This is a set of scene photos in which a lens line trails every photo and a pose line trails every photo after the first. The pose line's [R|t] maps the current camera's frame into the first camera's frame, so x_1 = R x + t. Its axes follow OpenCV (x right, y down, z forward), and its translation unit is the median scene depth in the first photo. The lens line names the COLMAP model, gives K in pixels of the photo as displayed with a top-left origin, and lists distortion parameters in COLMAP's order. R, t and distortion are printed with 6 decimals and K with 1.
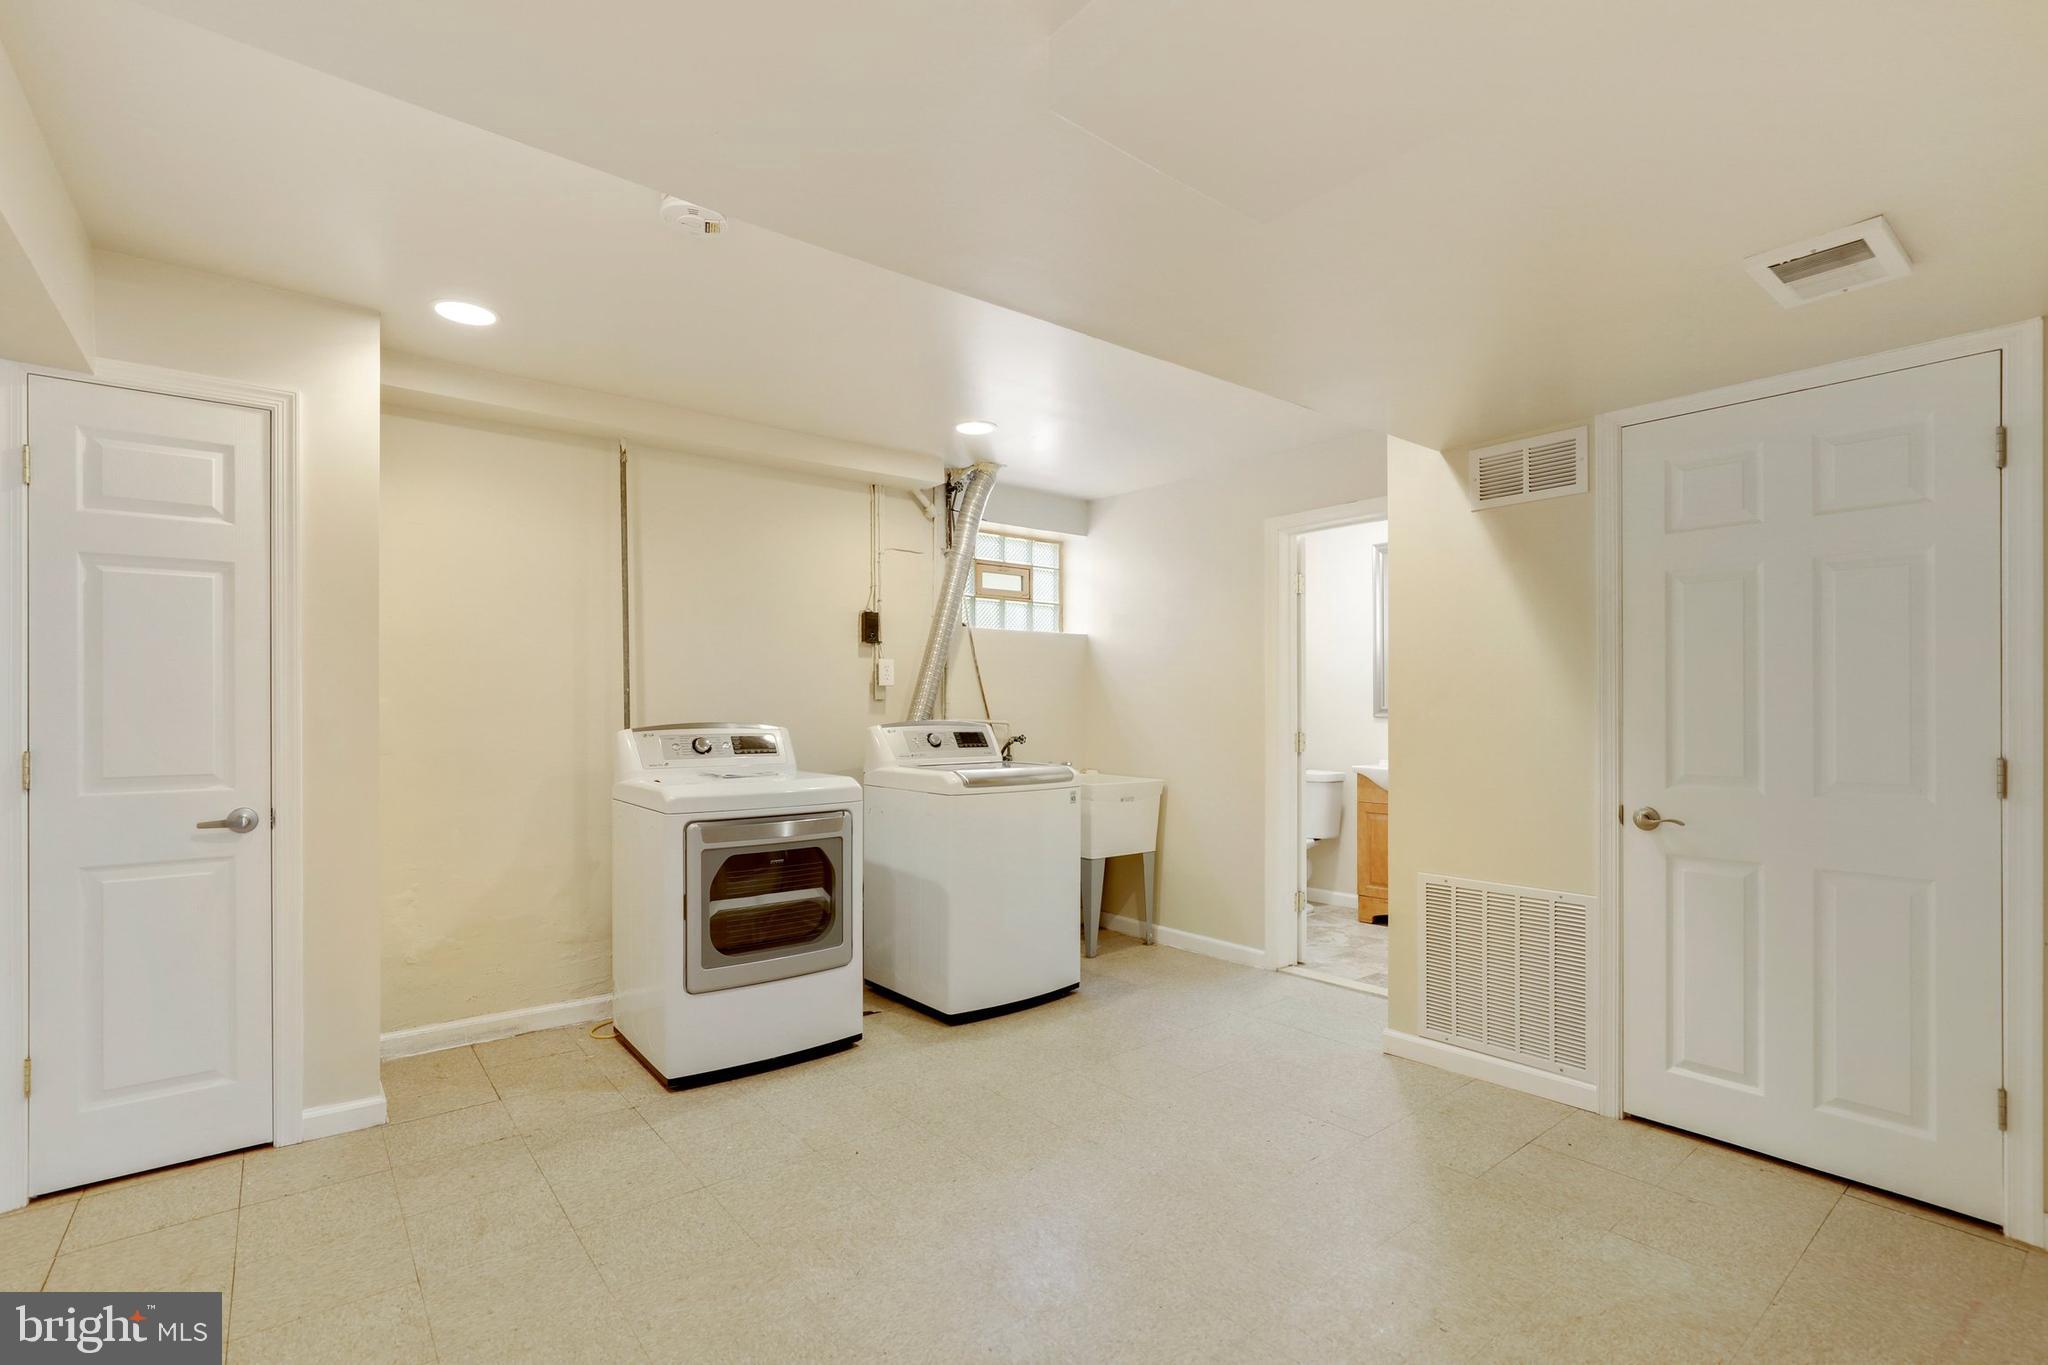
lens RADIAL K [[939.2, 0, 1024.0], [0, 939.2, 682.5], [0, 0, 1]] dist [-0.045201, 0.011744]
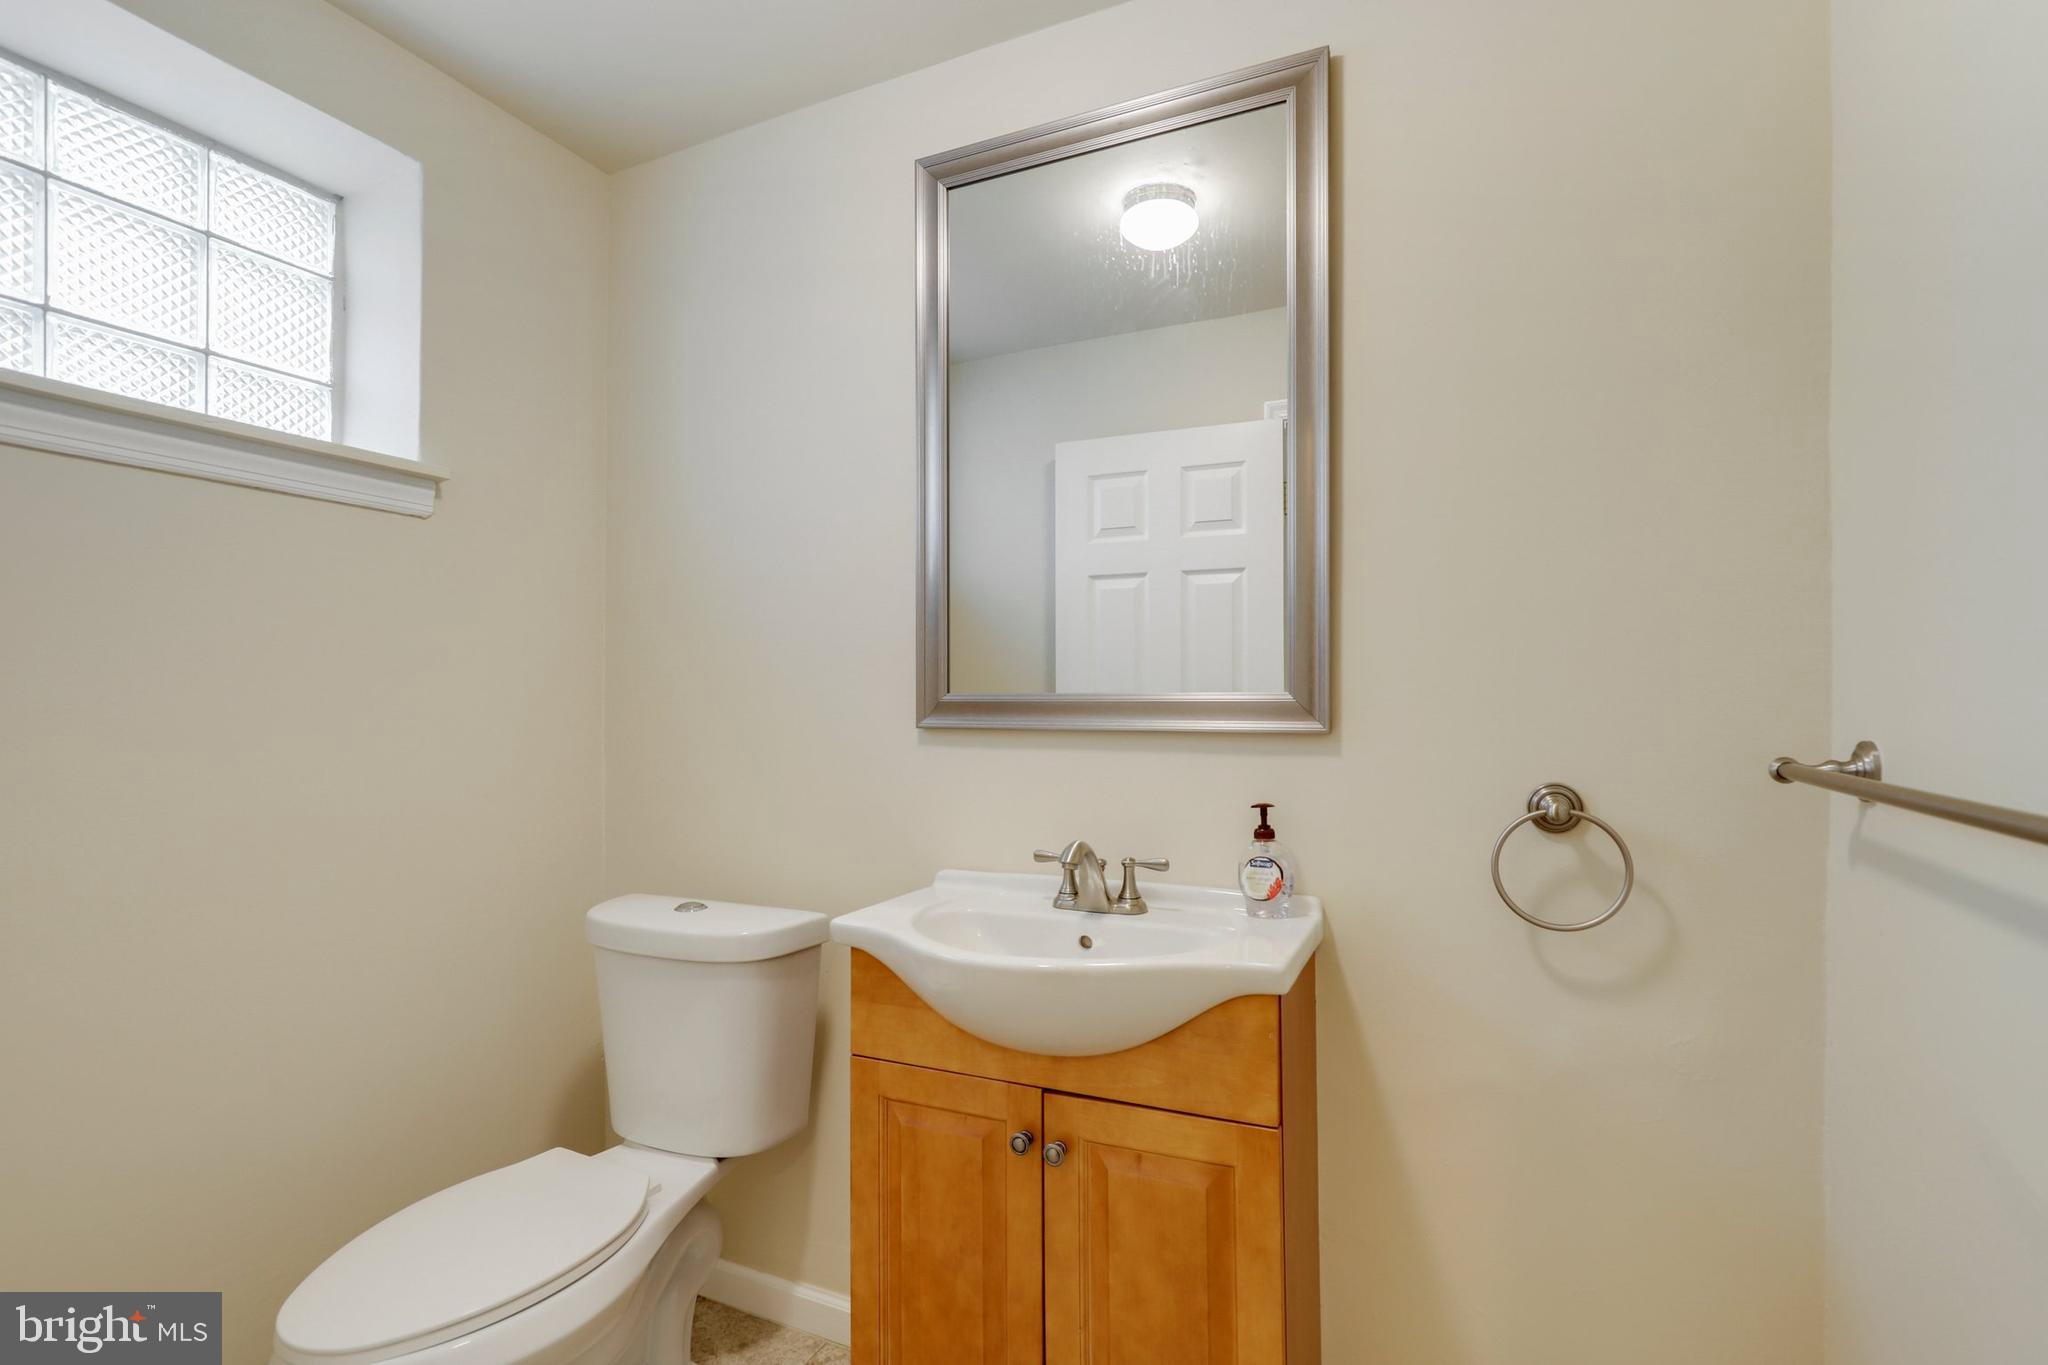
lens RADIAL K [[942.6, 0, 1025.5], [0, 942.6, 703.7], [0, 0, 1]] dist [-0.014067, 0.001274]
pose [[0.892028, 0.005309, 0.451950, 0.497800], [-0.017669, 0.999576, 0.023133, 0.039214], [-0.451635, -0.028621, 0.891743, 1.319531]]
